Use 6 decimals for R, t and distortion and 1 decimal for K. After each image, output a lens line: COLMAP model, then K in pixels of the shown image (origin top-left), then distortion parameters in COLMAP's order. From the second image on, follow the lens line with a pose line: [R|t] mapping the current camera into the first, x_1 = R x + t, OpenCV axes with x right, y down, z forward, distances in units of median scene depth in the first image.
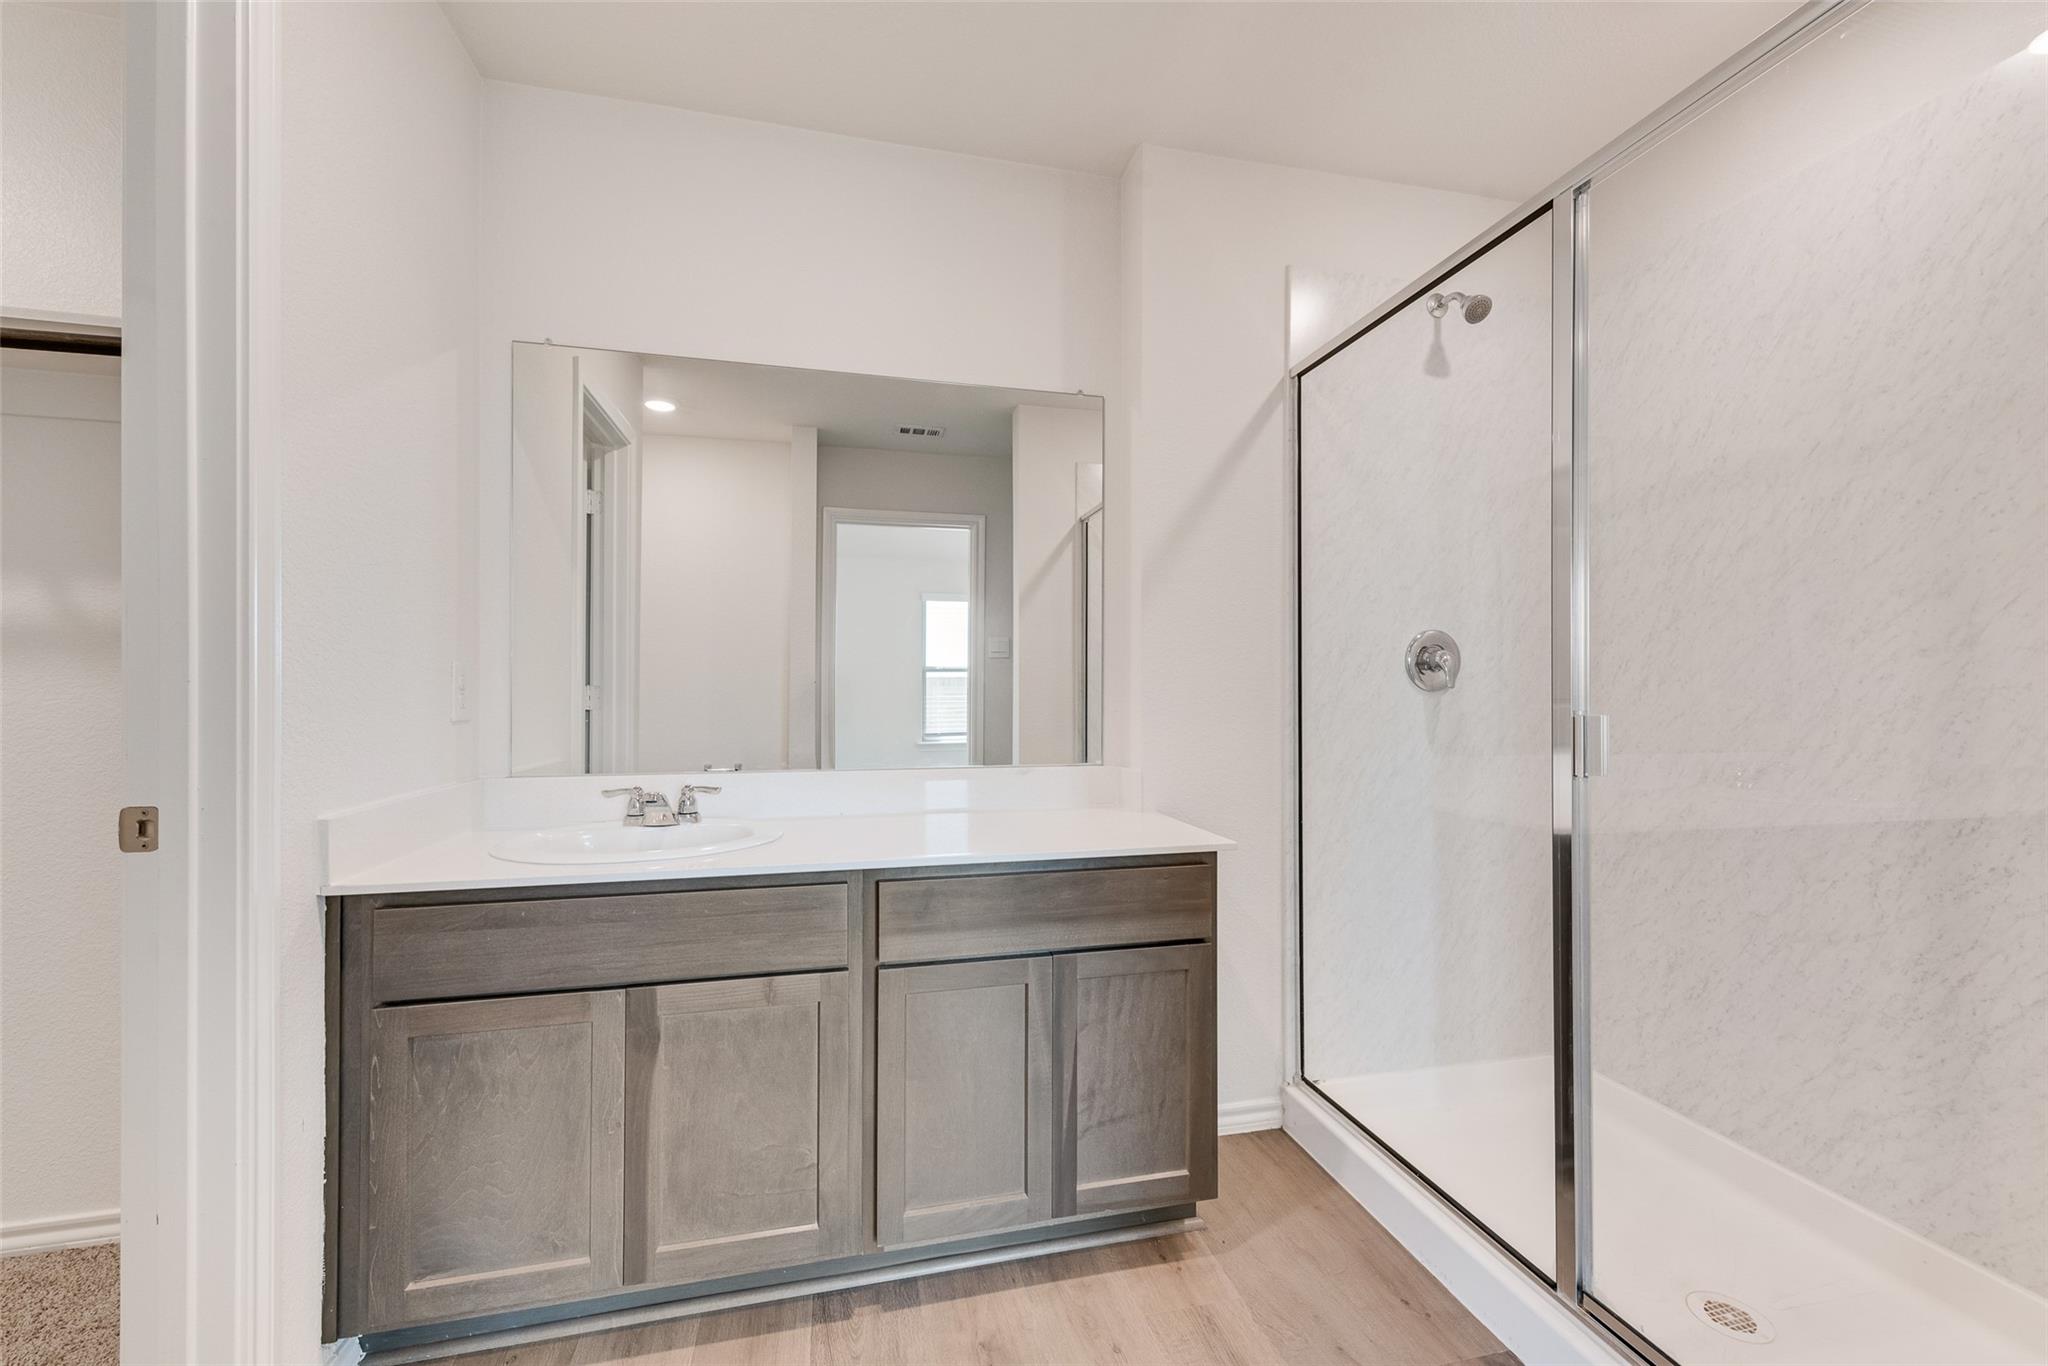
lens RADIAL K [[799.7, 0, 1026.0], [0, 799.7, 688.2], [0, 0, 1]] dist [-0.000885, -0.001705]
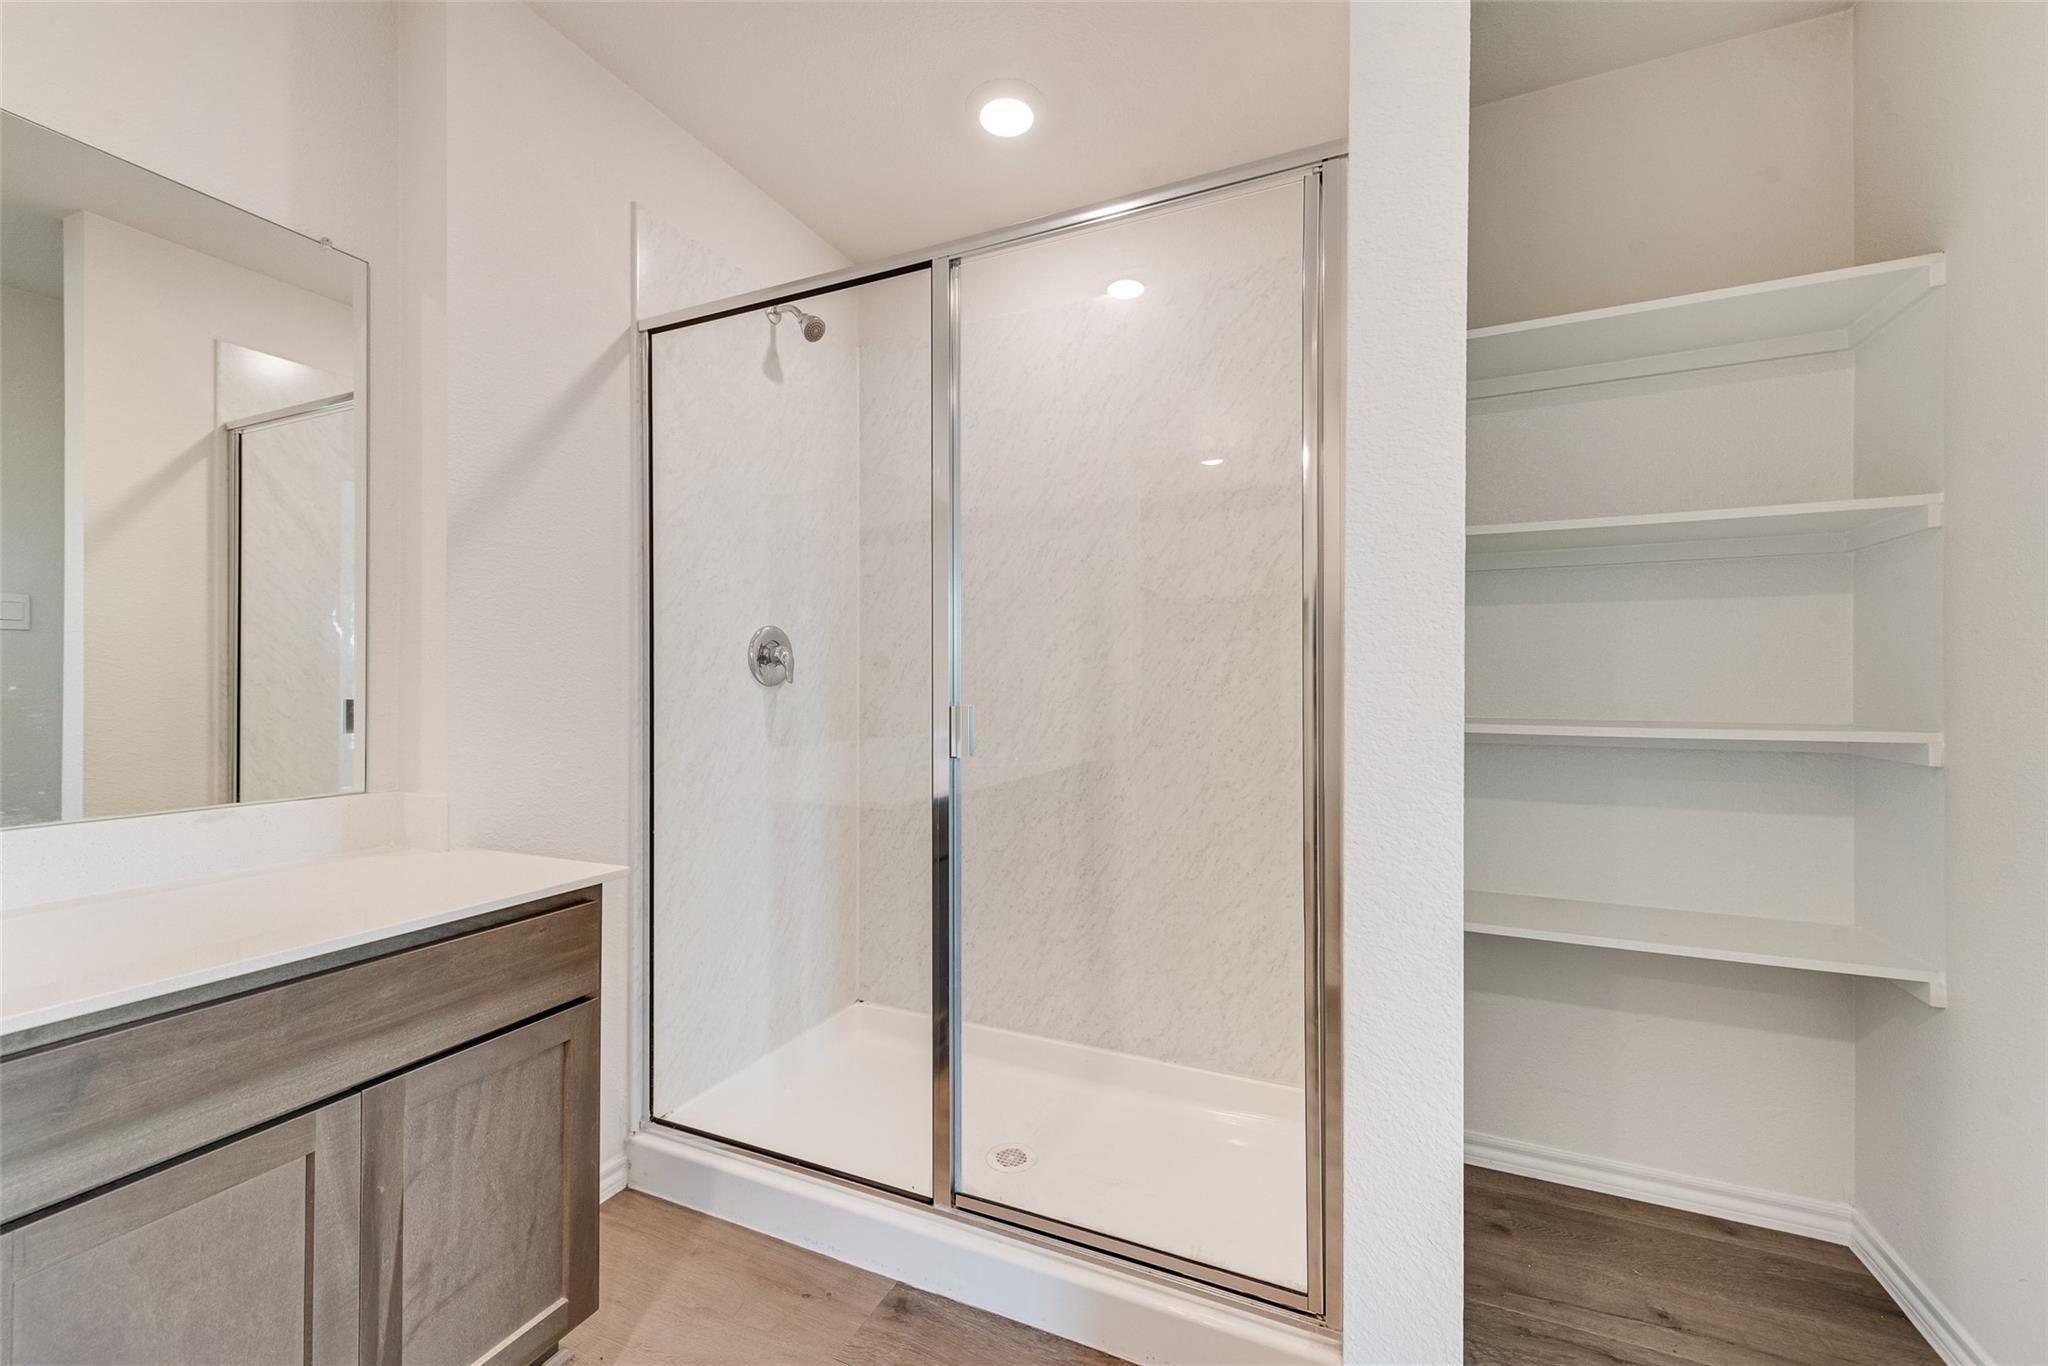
lens RADIAL K [[799.7, 0, 1030.6], [0, 799.7, 680.0], [0, 0, 1]] dist [-0.000885, -0.001705]
pose [[0.599206, 0.004899, 0.800580, -0.147034], [-0.002558, 0.999988, -0.004205, 0.000087], [-0.800591, 0.000472, 0.599211, 0.157445]]
